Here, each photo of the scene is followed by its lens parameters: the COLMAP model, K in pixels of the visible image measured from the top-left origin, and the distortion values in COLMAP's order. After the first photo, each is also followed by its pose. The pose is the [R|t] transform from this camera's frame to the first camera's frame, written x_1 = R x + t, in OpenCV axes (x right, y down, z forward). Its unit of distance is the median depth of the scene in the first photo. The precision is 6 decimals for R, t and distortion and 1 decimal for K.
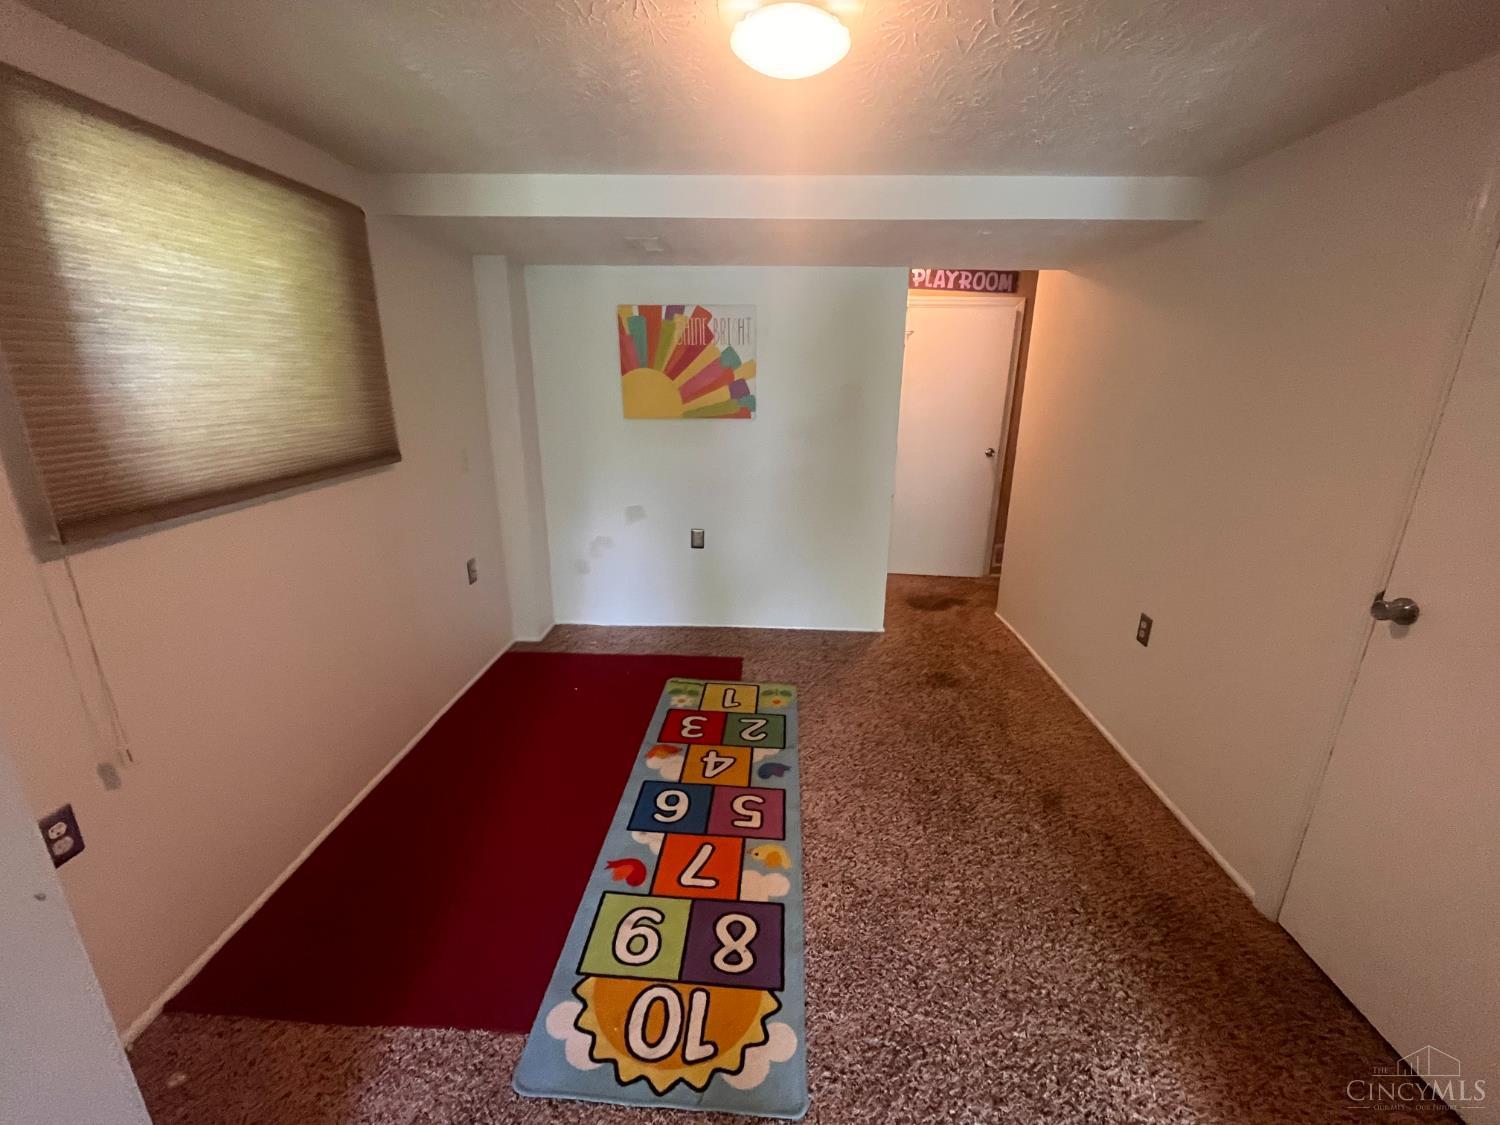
lens RADIAL K [[614.1, 0, 747.5], [0, 614.1, 556.8], [0, 0, 1]] dist [-0.011305, -0.000032]
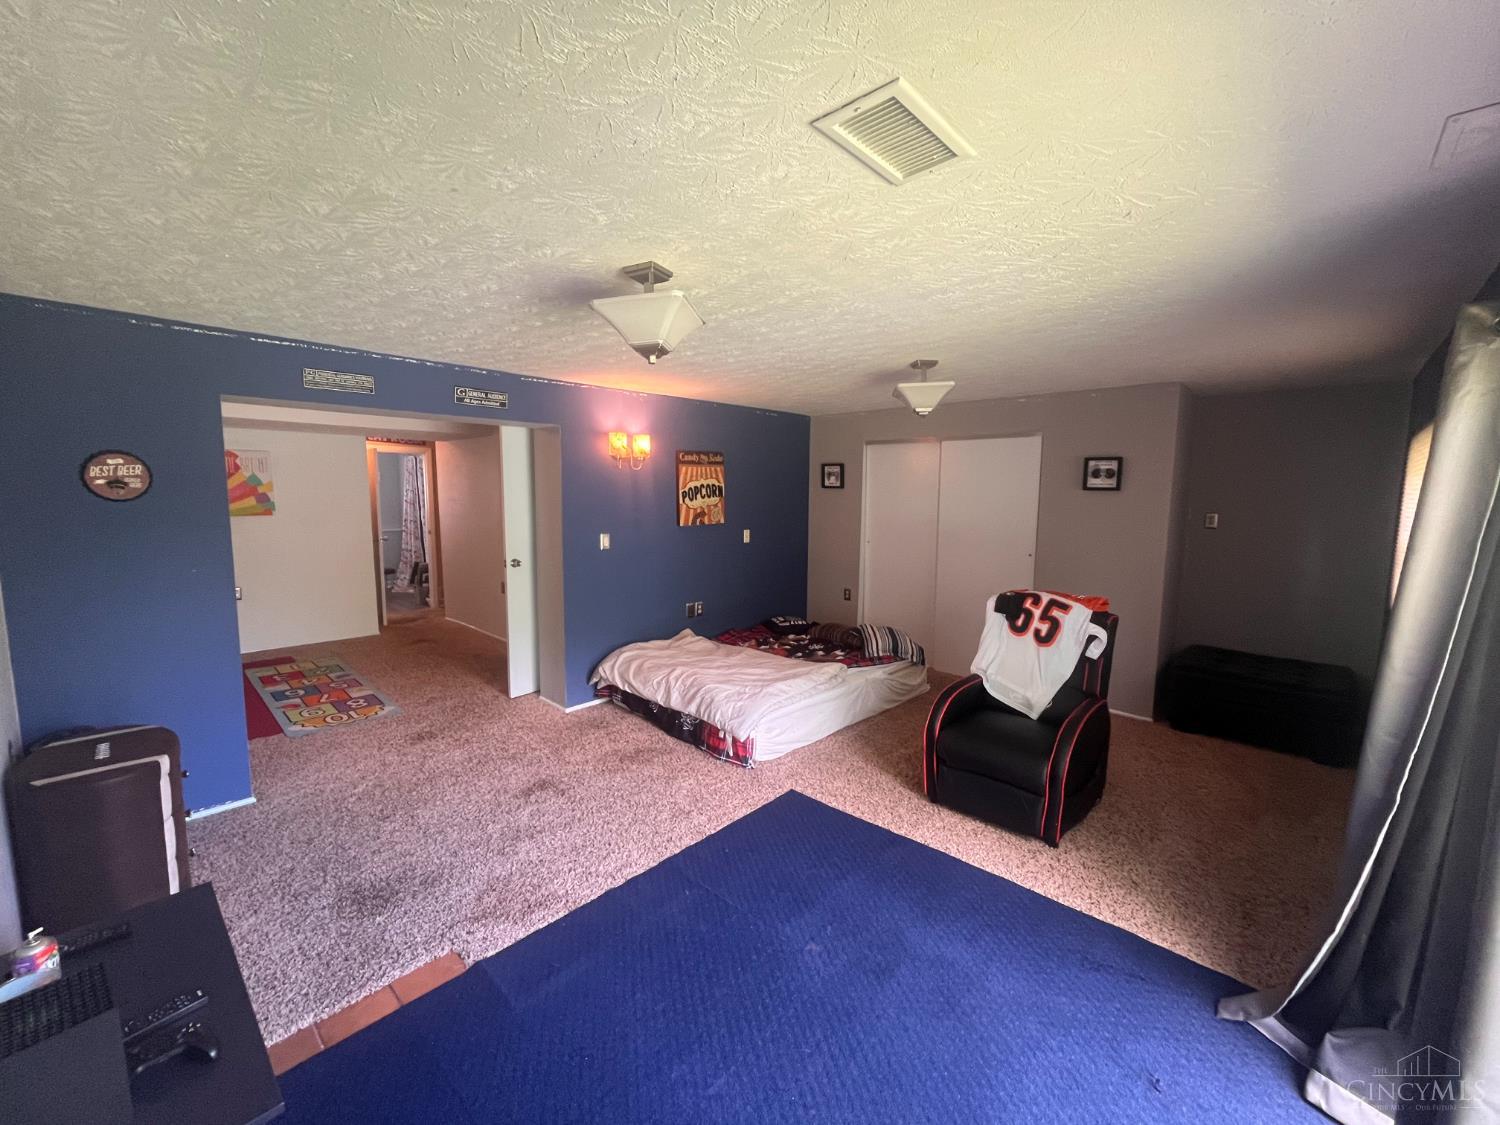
lens RADIAL K [[614.1, 0, 748.6], [0, 614.1, 558.3], [0, 0, 1]] dist [-0.011305, -0.000032]
pose [[0.647152, -0.089720, 0.757063, -0.679360], [0.219064, 0.973055, -0.071943, 0.469442], [-0.730209, 0.212403, 0.649368, -1.605814]]
